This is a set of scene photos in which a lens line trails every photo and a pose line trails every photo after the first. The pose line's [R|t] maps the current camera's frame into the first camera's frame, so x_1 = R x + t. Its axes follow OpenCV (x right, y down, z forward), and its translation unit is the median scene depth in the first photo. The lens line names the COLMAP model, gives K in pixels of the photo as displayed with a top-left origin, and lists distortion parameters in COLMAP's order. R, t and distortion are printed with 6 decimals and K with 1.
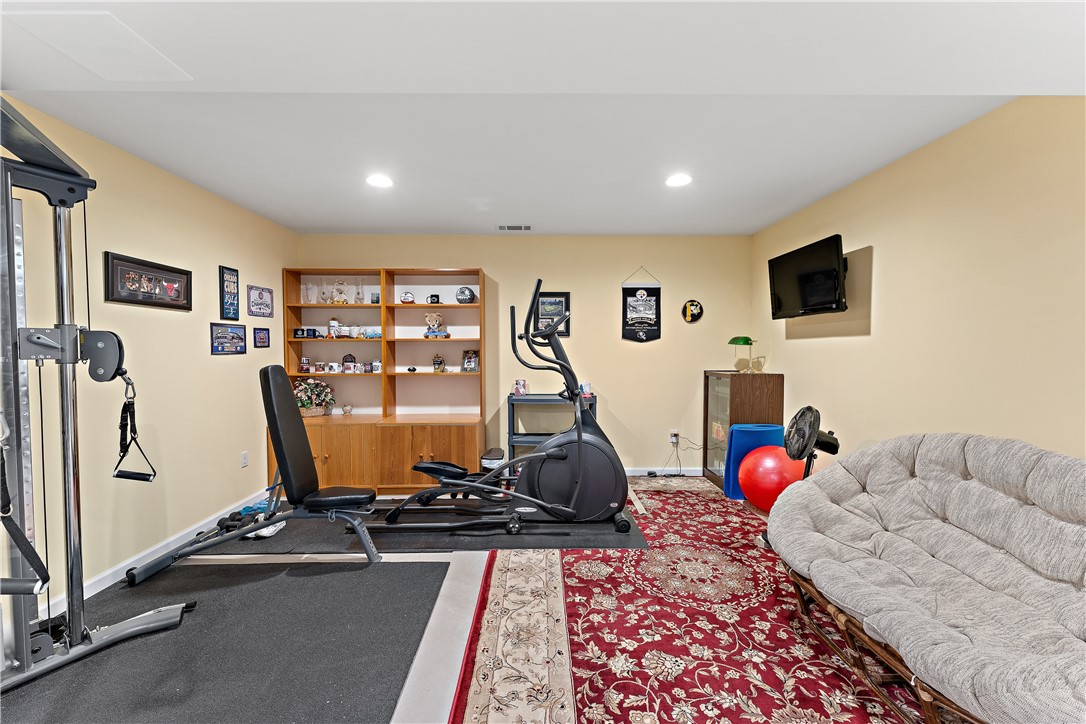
lens RADIAL K [[435.8, 0, 540.6], [0, 435.8, 361.6], [0, 0, 1]] dist [0.001610, 0.000007]
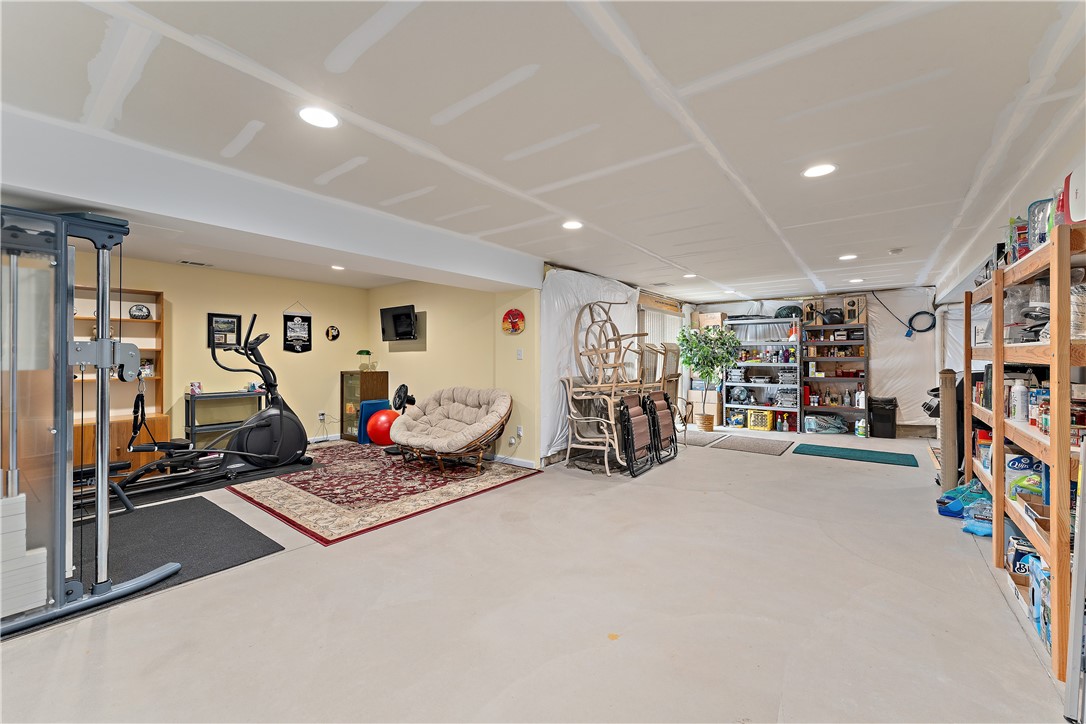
lens RADIAL K [[435.8, 0, 540.4], [0, 435.8, 357.7], [0, 0, 1]] dist [0.001610, 0.000007]
pose [[0.630063, -0.000588, 0.776544, -0.454822], [0.024200, 0.999529, -0.018878, 0.021901], [-0.776167, 0.030686, 0.629781, -0.640049]]
